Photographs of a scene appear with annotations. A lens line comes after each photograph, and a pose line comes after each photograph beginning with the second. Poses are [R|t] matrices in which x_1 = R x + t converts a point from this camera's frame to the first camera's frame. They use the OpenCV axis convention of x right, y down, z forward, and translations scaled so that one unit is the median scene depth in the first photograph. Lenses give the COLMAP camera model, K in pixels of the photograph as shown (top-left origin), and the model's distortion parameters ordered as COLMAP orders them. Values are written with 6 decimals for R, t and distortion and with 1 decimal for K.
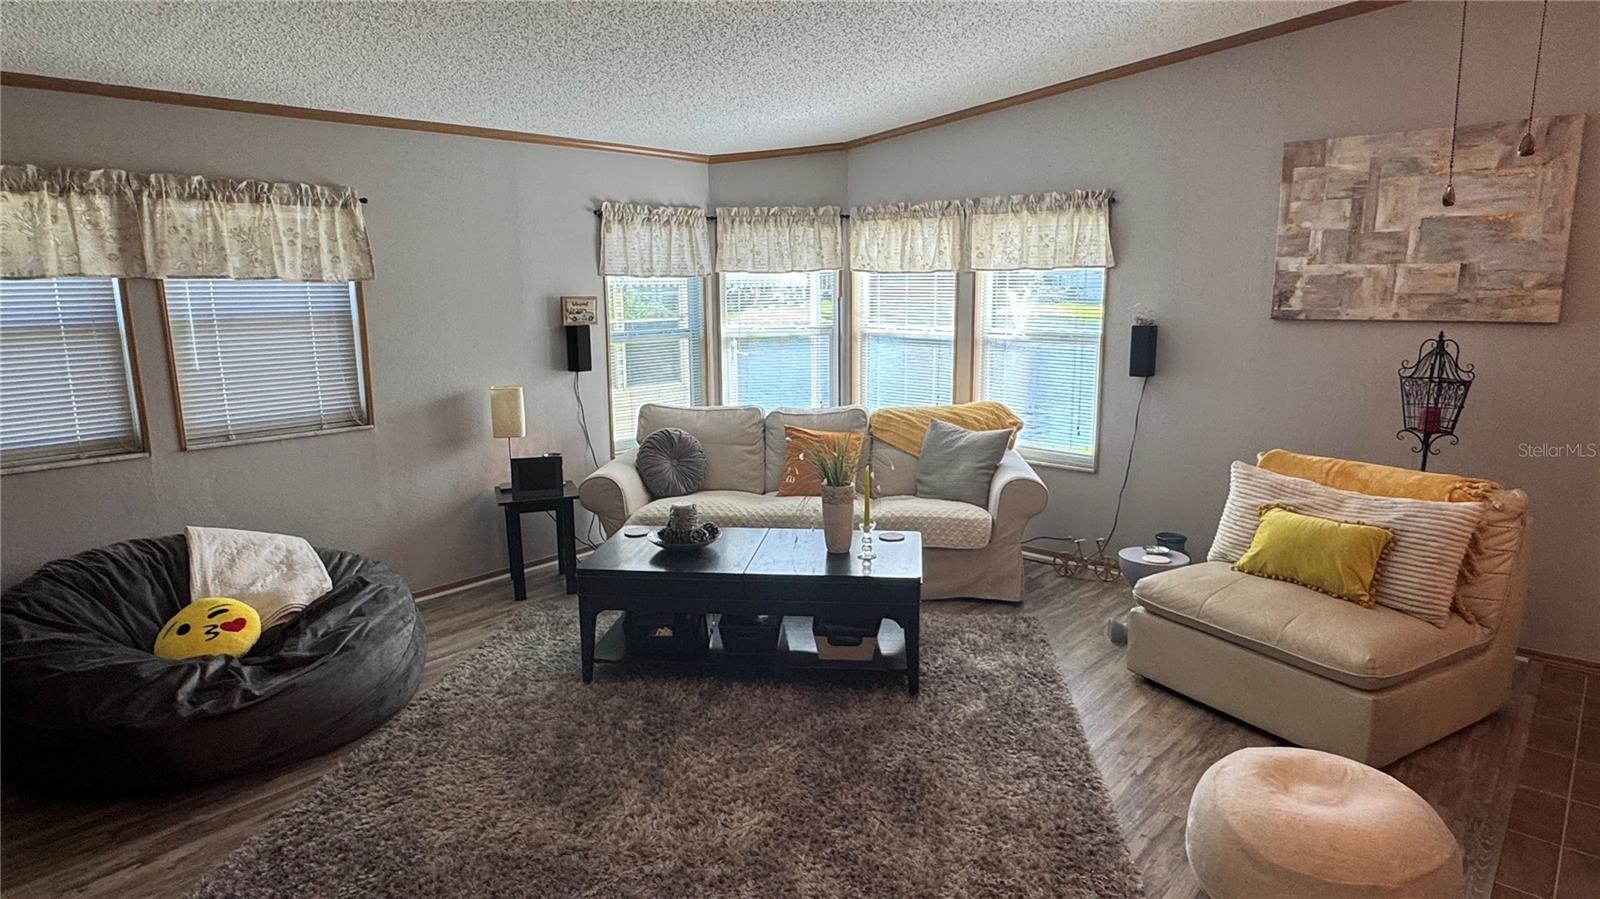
lens RADIAL K [[918.9, 0, 805.6], [0, 918.9, 451.3], [0, 0, 1]] dist [0.002284, -0.000285]
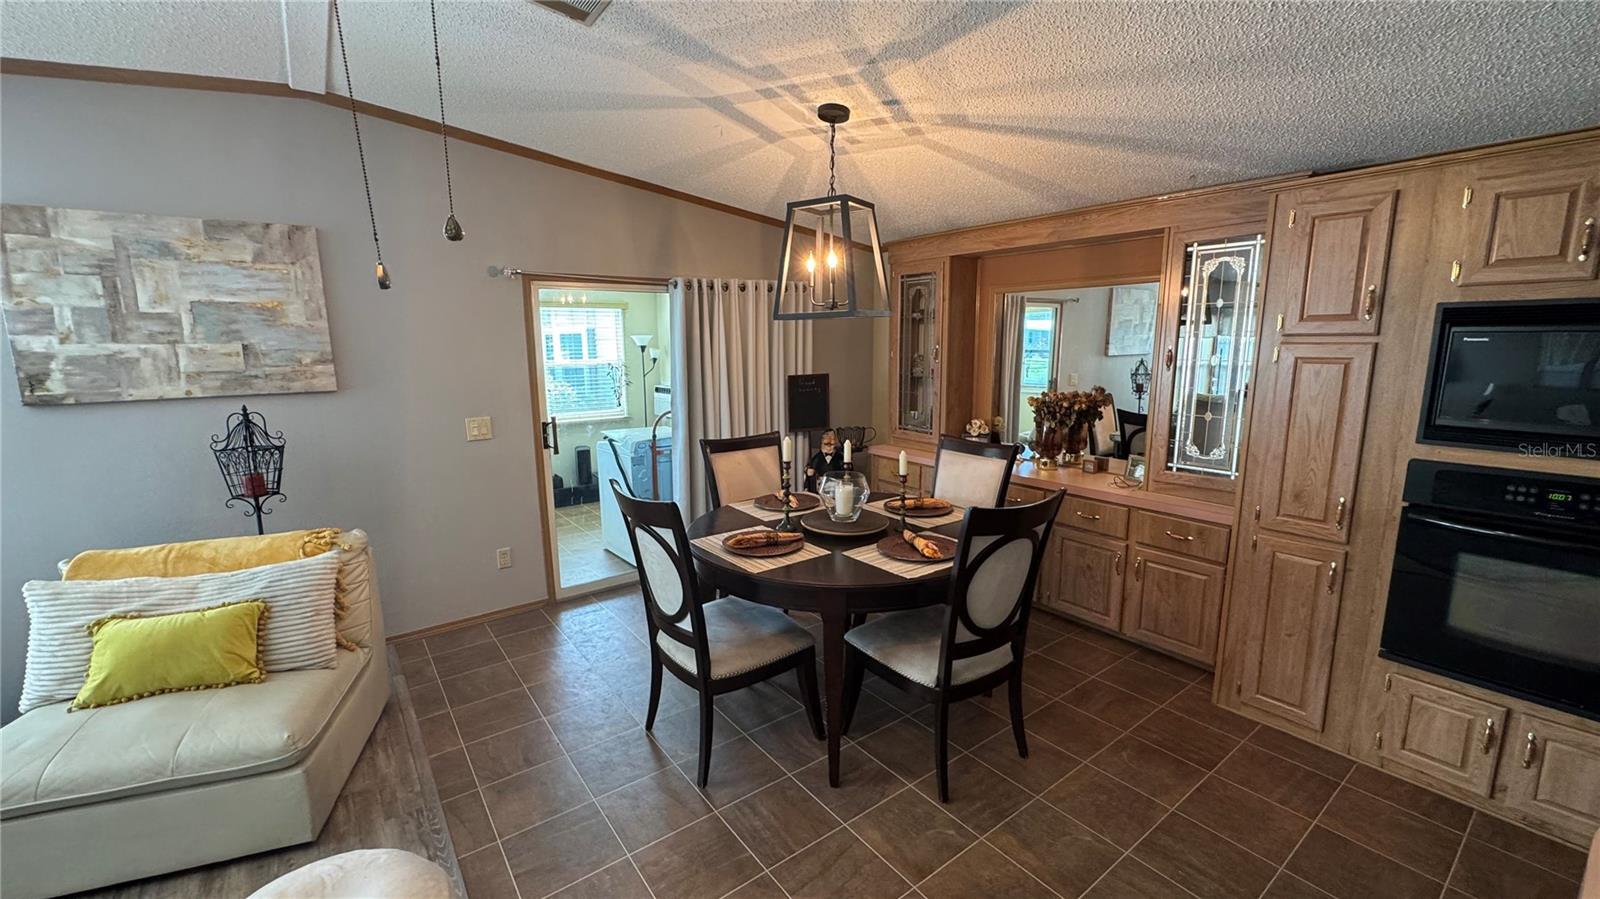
lens RADIAL K [[639.4, 0, 795.7], [0, 639.4, 450.8], [0, 0, 1]] dist [-0.003028, -0.000241]
pose [[0.200650, -0.159398, 0.966608, 0.078346], [0.186239, 0.974888, 0.122104, -0.048571], [-0.961798, 0.155520, 0.225297, 0.204492]]
